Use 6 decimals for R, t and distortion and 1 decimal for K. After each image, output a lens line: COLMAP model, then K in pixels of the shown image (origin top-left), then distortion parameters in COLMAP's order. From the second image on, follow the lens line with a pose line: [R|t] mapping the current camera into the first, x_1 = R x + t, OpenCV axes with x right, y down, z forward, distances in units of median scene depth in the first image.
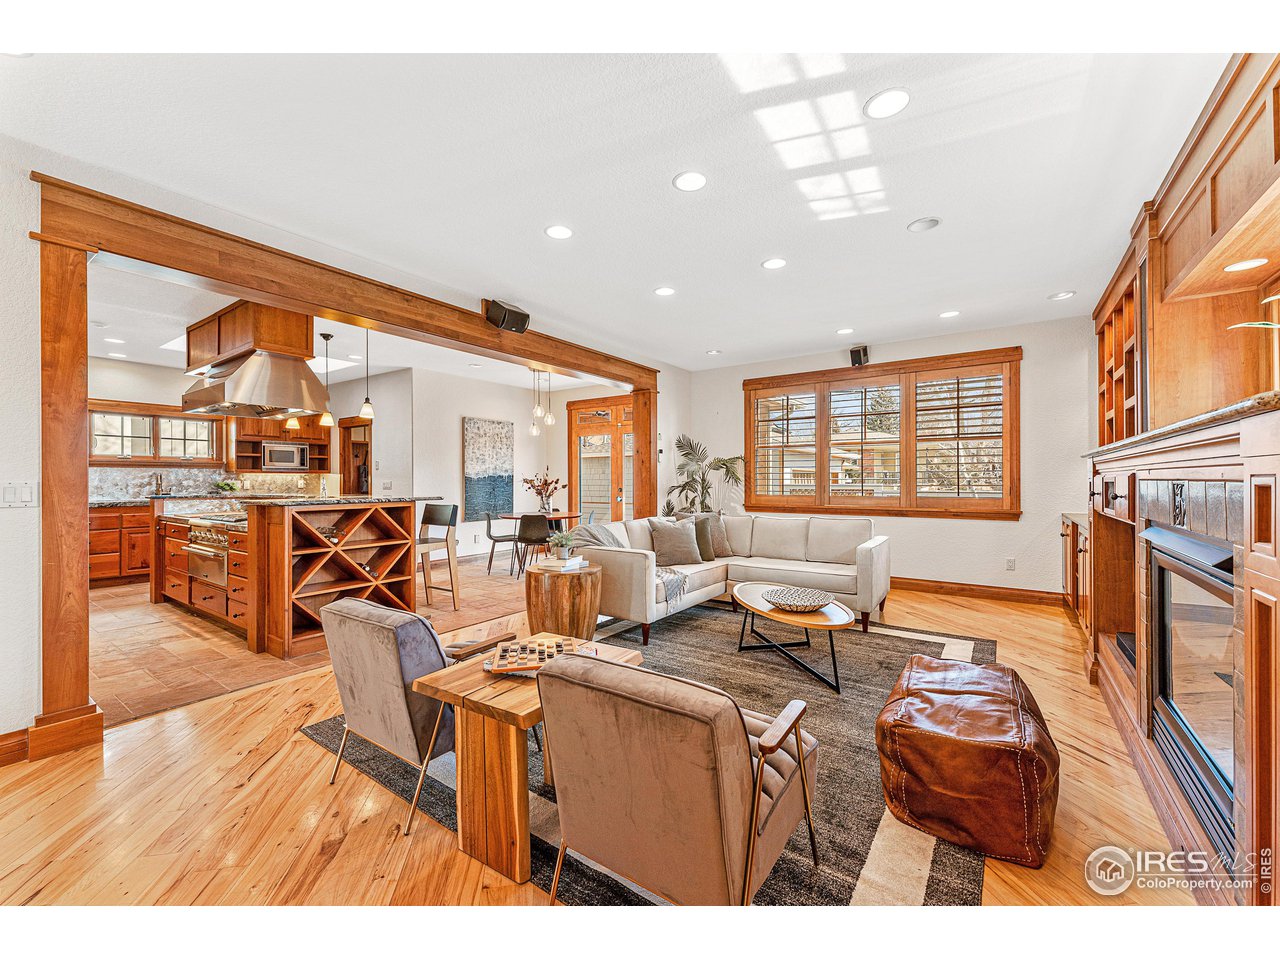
lens RADIAL K [[518.9, 0, 640.5], [0, 518.9, 477.4], [0, 0, 1]] dist [0.002994, -0.000358]
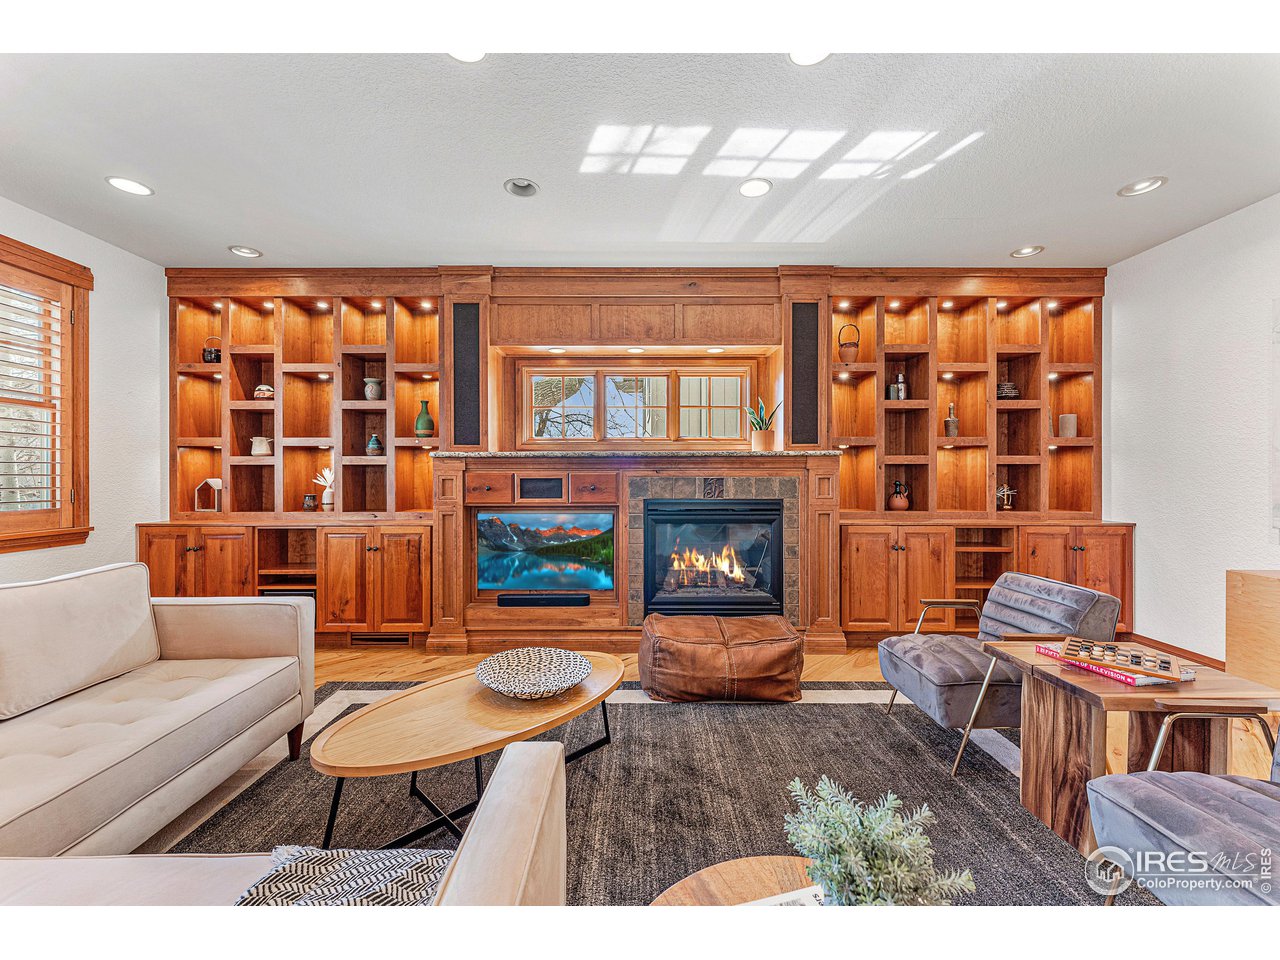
lens RADIAL K [[518.9, 0, 641.2], [0, 518.9, 480.7], [0, 0, 1]] dist [0.002994, -0.000358]
pose [[-0.575111, 0.010025, 0.818014, -0.175345], [0.009456, 0.999940, -0.005606, 0.017235], [-0.818020, 0.004510, -0.575171, 0.797319]]
